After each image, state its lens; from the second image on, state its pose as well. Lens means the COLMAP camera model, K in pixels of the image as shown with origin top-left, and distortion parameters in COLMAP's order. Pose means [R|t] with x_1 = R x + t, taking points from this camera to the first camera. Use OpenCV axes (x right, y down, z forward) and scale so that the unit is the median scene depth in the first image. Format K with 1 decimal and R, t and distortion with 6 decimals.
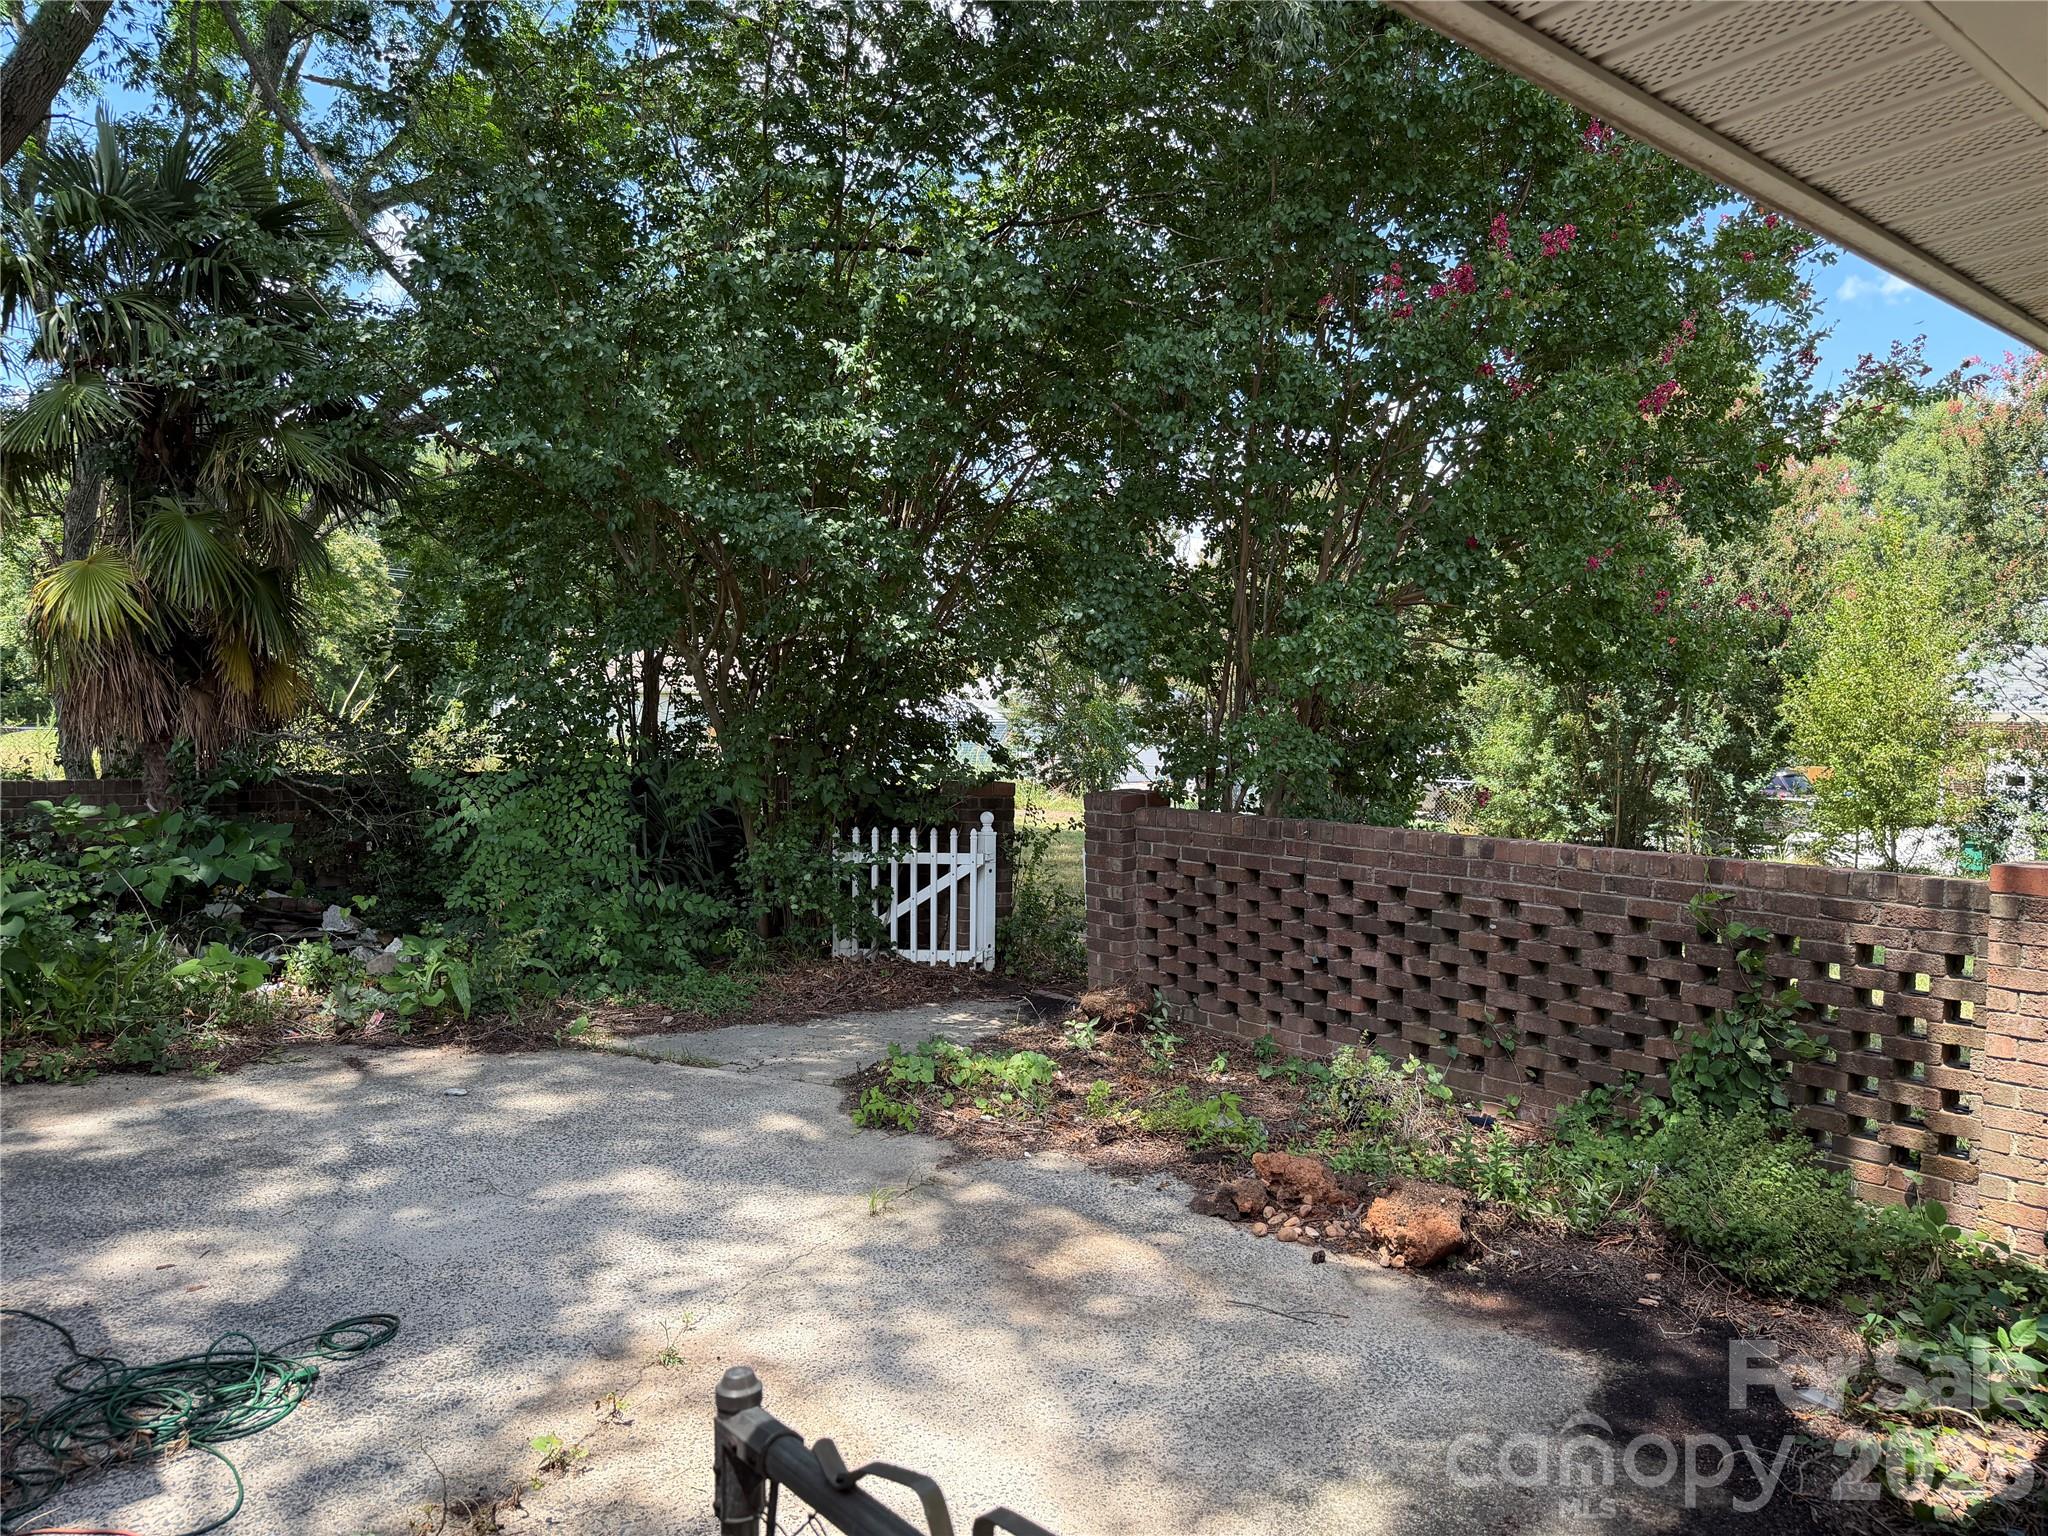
lens RADIAL K [[1439.8, 0, 1024.0], [0, 1439.8, 768.0], [0, 0, 1]] dist [0.064651, -0.001848]
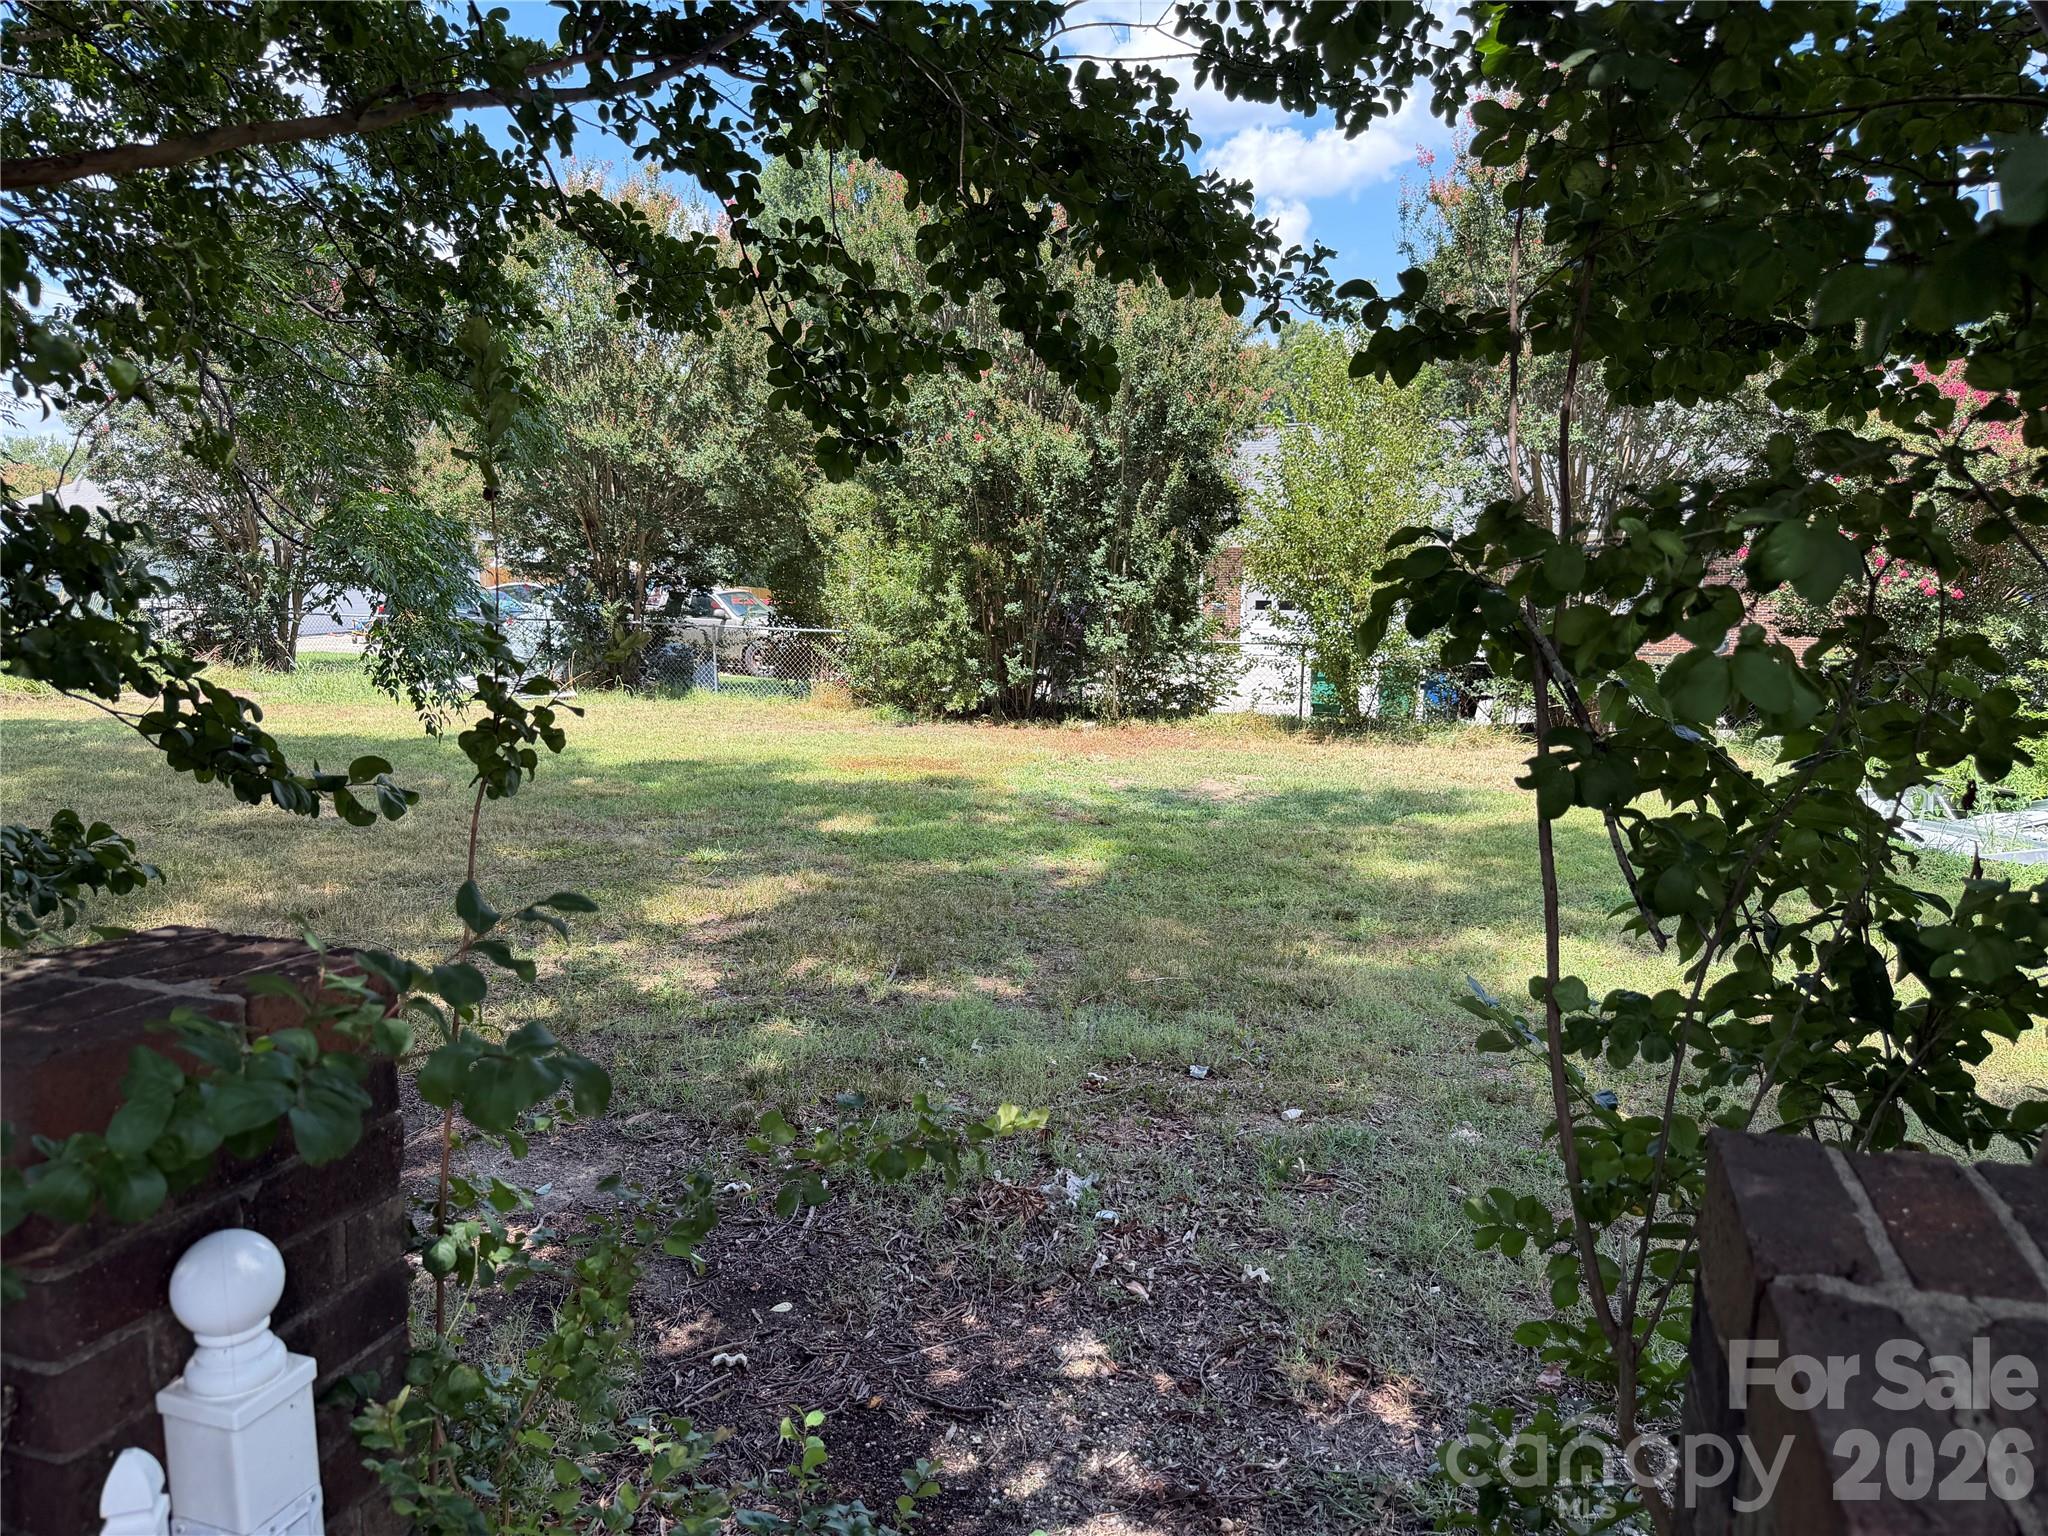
lens RADIAL K [[1439.8, 0, 1024.0], [0, 1439.8, 768.0], [0, 0, 1]] dist [0.064651, -0.001848]
pose [[0.854601, -0.082434, 0.512700, -0.010646], [0.023803, 0.992500, 0.119903, -0.009021], [-0.518739, -0.090265, 0.850154, 0.321529]]
